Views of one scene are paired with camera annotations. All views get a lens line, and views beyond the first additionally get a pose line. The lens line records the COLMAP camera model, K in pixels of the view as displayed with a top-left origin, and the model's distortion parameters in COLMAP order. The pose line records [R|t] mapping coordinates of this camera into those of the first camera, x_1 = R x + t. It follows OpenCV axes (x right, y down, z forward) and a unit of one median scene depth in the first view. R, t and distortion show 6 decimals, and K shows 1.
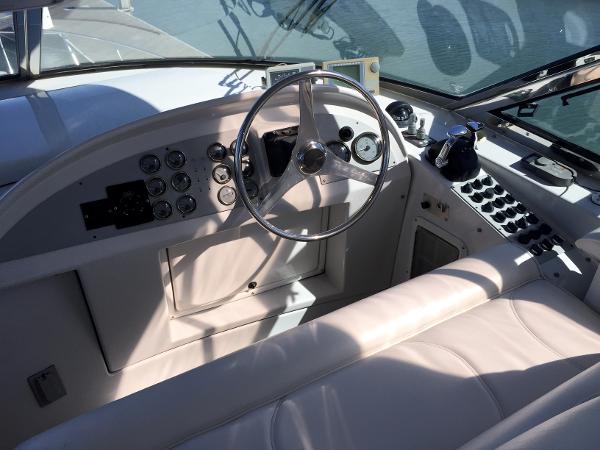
lens RADIAL K [[513.7, 0, 298.4], [0, 513.7, 221.3], [0, 0, 1]] dist [0.095853, -0.149101]
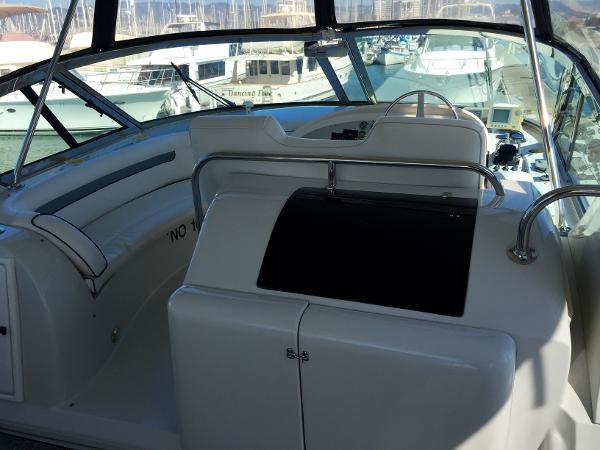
lens RADIAL K [[513.7, 0, 298.4], [0, 513.7, 221.3], [0, 0, 1]] dist [0.095853, -0.149101]
pose [[0.616029, 0.258680, -0.744039, 1.259926], [-0.403277, 0.914941, -0.015797, 0.403313], [0.676665, 0.309786, 0.667950, -0.576402]]
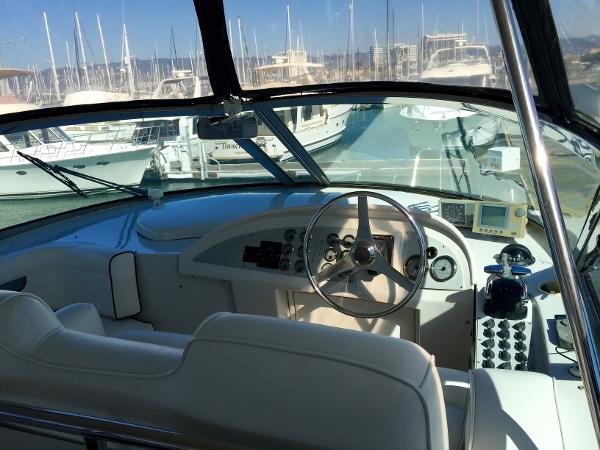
lens RADIAL K [[513.7, 0, 298.4], [0, 513.7, 221.3], [0, 0, 1]] dist [0.095853, -0.149101]
pose [[0.612763, 0.170661, -0.771619, 0.848400], [-0.367841, 0.925777, -0.087356, -0.020065], [0.699439, 0.337361, 0.630058, 0.010062]]
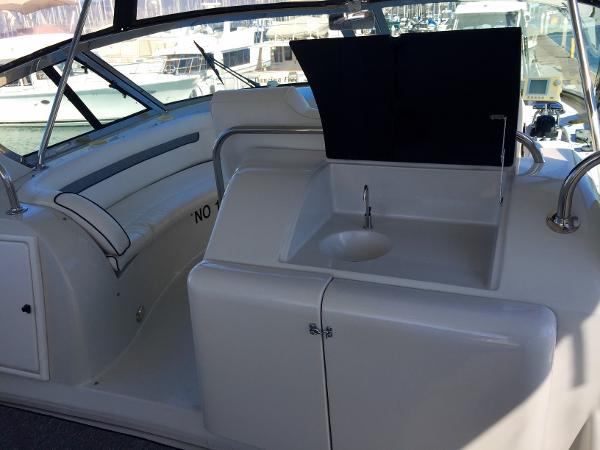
lens RADIAL K [[513.7, 0, 298.4], [0, 513.7, 221.3], [0, 0, 1]] dist [0.095853, -0.149101]
pose [[0.575637, 0.270067, -0.771820, 1.240613], [-0.393323, 0.918968, 0.028208, 0.426971], [0.716895, 0.287337, 0.635216, -0.526060]]
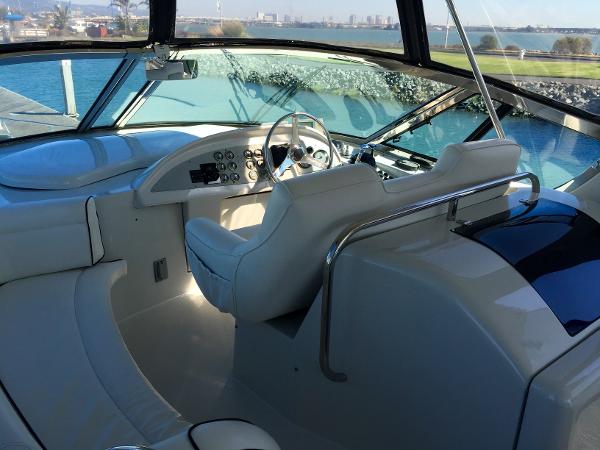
lens RADIAL K [[513.7, 0, 298.4], [0, 513.7, 221.3], [0, 0, 1]] dist [0.095853, -0.149101]
pose [[0.990849, -0.005780, 0.134848, -0.225108], [0.032476, 0.979941, -0.196624, 0.497869], [-0.131007, 0.199204, 0.971162, -0.870985]]
